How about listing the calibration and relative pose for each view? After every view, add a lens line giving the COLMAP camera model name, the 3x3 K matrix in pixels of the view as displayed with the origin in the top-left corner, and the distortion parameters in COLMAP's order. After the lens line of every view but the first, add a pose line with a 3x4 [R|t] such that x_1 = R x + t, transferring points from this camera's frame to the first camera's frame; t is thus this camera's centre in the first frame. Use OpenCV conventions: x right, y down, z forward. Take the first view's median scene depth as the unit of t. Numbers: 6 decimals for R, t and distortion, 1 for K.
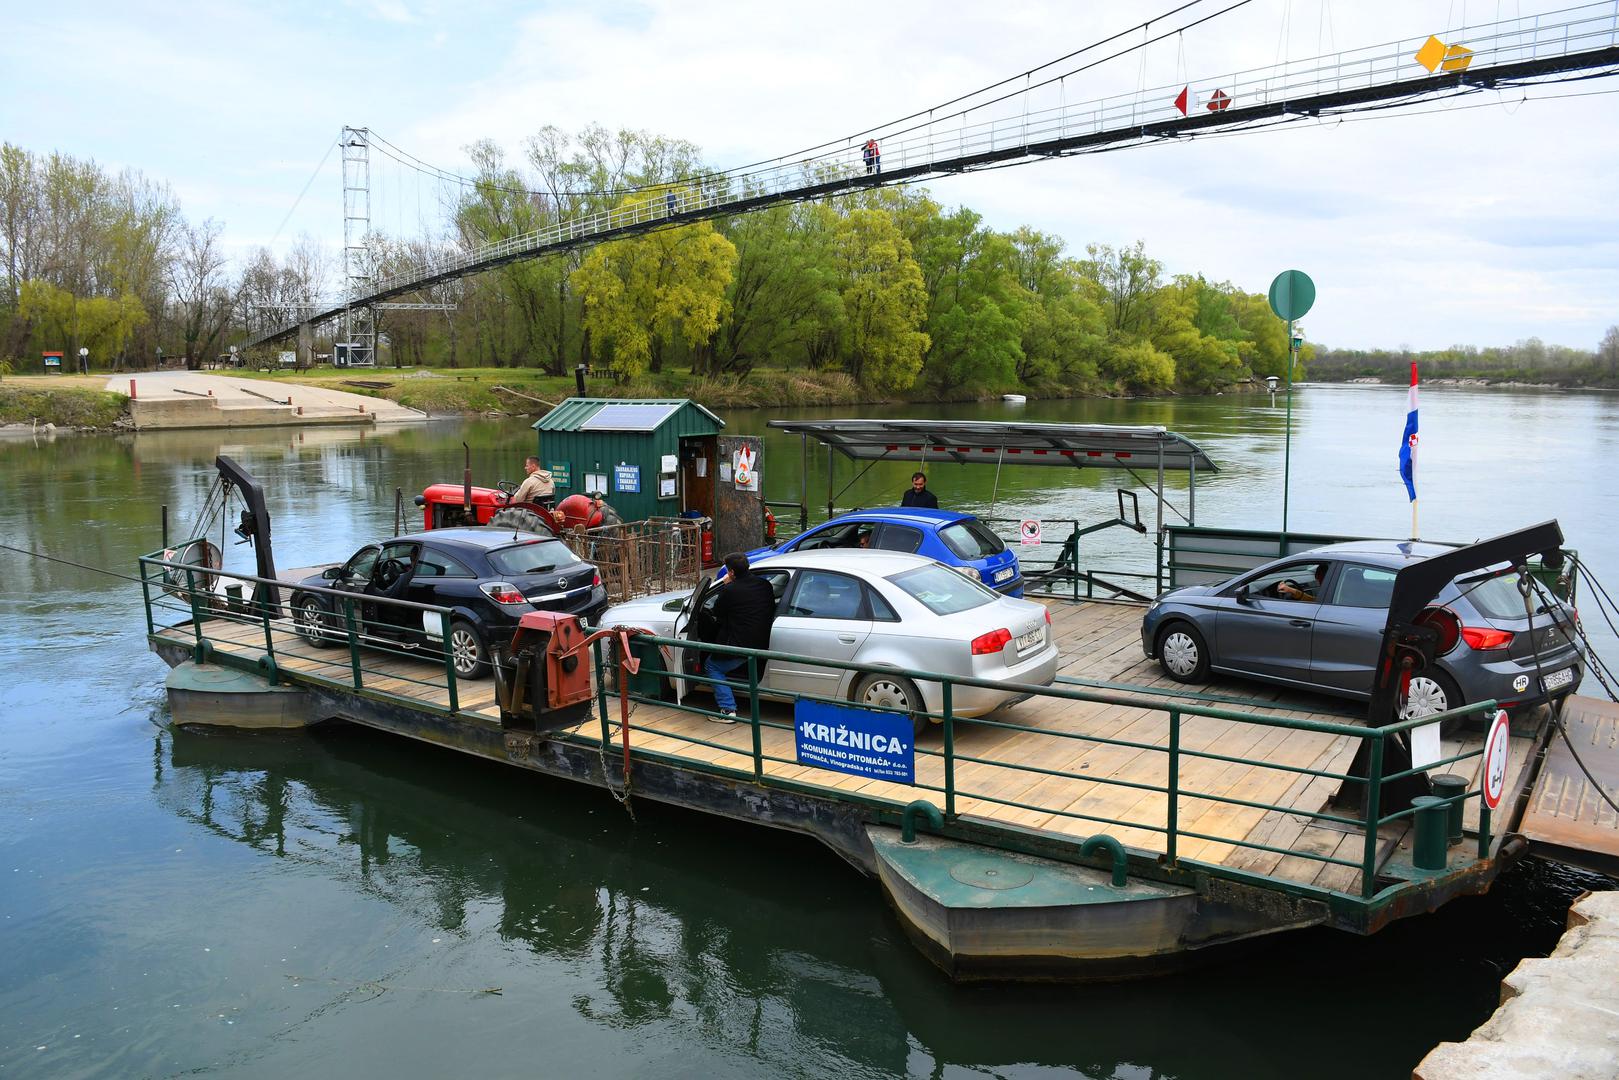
lens RADIAL K [[1153.7, 0, 809.5], [0, 1153.7, 540.0], [0, 0, 1]] dist [-0.114472, -0.001038]
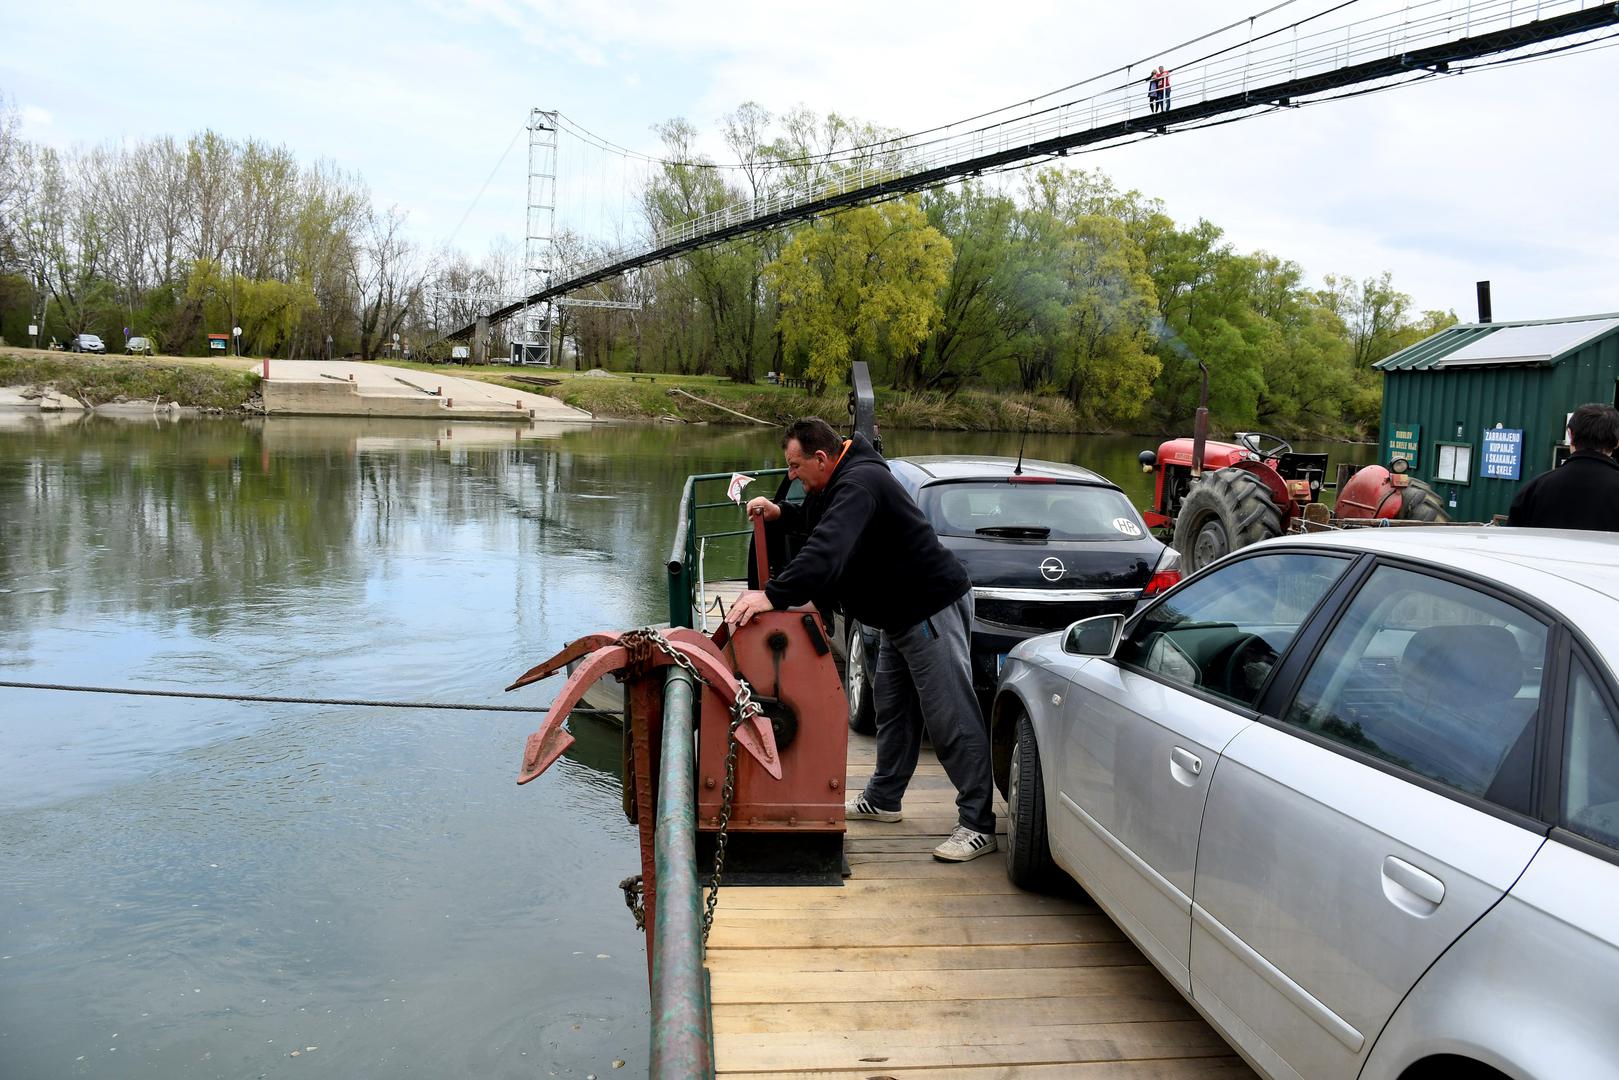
lens RADIAL K [[1153.7, 0, 809.5], [0, 1153.7, 540.0], [0, 0, 1]] dist [-0.114472, -0.001038]
pose [[0.985638, 0.058291, -0.158489, -0.018388], [-0.062532, 0.997803, -0.021899, -0.003839], [0.156865, 0.031496, 0.987118, 0.113322]]
